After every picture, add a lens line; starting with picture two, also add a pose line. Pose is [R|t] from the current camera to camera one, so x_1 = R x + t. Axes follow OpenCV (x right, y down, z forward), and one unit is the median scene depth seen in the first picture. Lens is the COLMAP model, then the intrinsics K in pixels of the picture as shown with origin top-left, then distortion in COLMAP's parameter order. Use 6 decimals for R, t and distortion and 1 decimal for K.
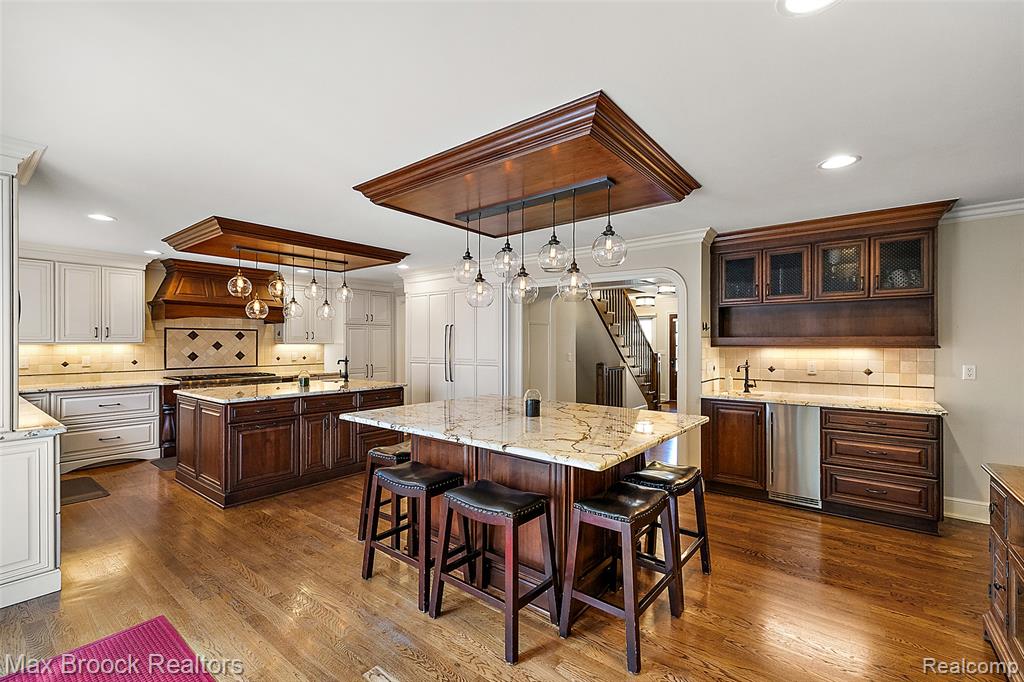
lens RADIAL K [[441.6, 0, 511.6], [0, 441.6, 343.4], [0, 0, 1]] dist [-0.001818, 0.000197]
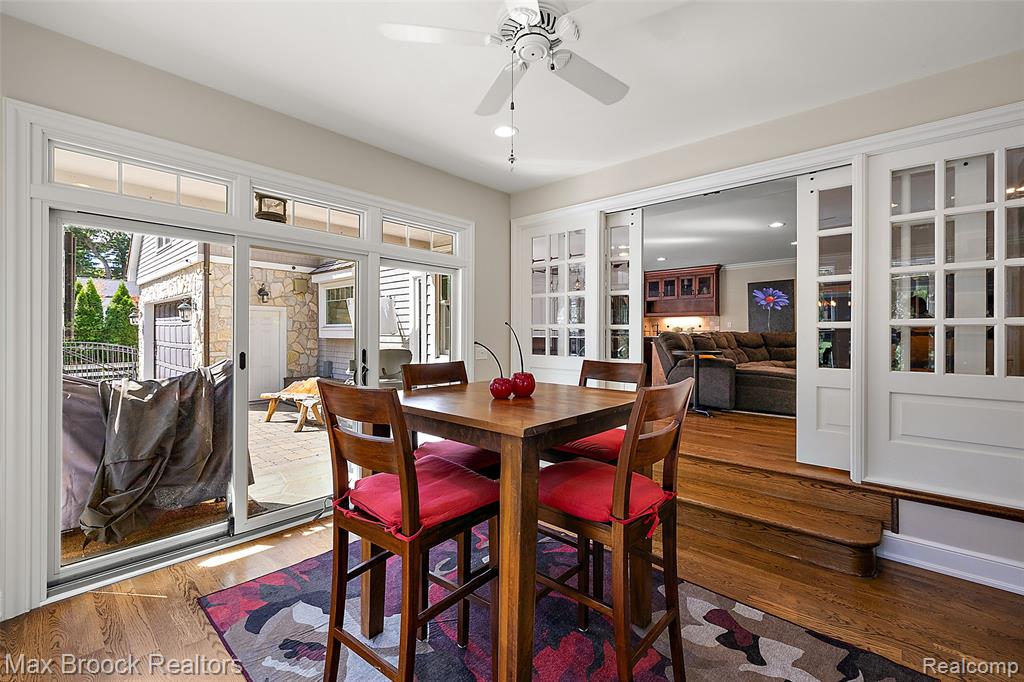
lens RADIAL K [[441.6, 0, 511.8], [0, 441.6, 335.5], [0, 0, 1]] dist [-0.001818, 0.000197]
pose [[0.997127, 0.002741, -0.075699, -0.122915], [-0.002437, 0.999989, 0.004108, 0.135477], [0.075710, -0.003911, 0.997122, -2.023500]]
